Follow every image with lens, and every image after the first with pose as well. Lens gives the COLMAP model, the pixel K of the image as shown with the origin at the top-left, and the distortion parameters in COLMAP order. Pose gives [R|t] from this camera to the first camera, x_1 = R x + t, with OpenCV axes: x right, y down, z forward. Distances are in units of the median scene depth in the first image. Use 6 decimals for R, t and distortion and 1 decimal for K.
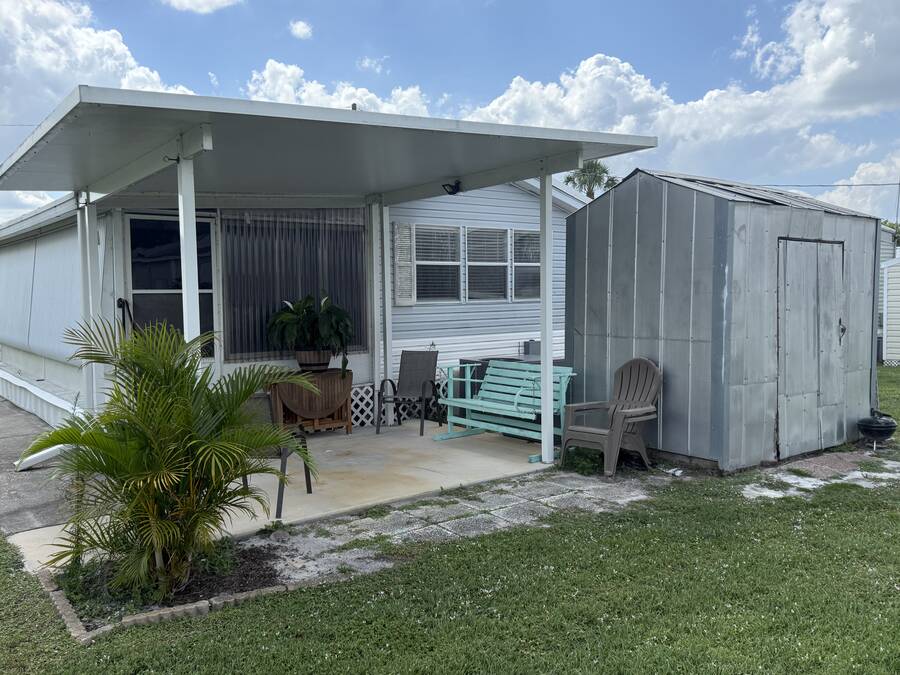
lens RADIAL K [[748.1, 0, 452.0], [0, 748.1, 336.6], [0, 0, 1]] dist [0.008955, -0.000260]
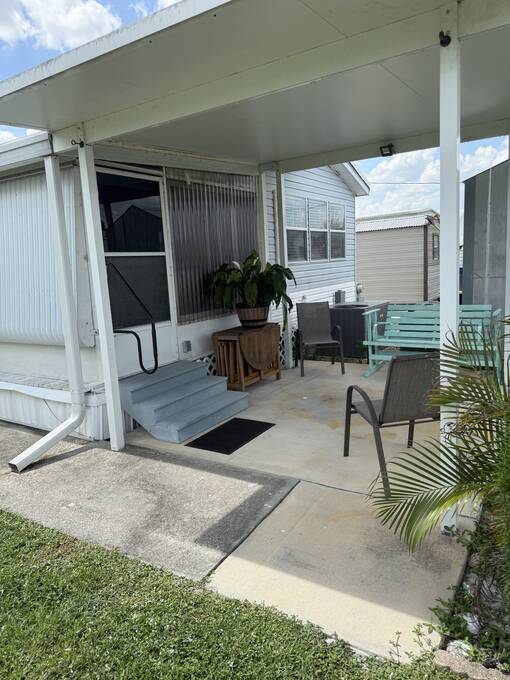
lens RADIAL K [[479.1, 0, 252.8], [0, 479.1, 340.5], [0, 0, 1]] dist [0.008781, -0.002507]
pose [[0.944168, -0.092569, 0.316194, -0.410683], [0.063443, 0.992839, 0.101220, -0.003741], [-0.323299, -0.075508, 0.943279, 0.352257]]
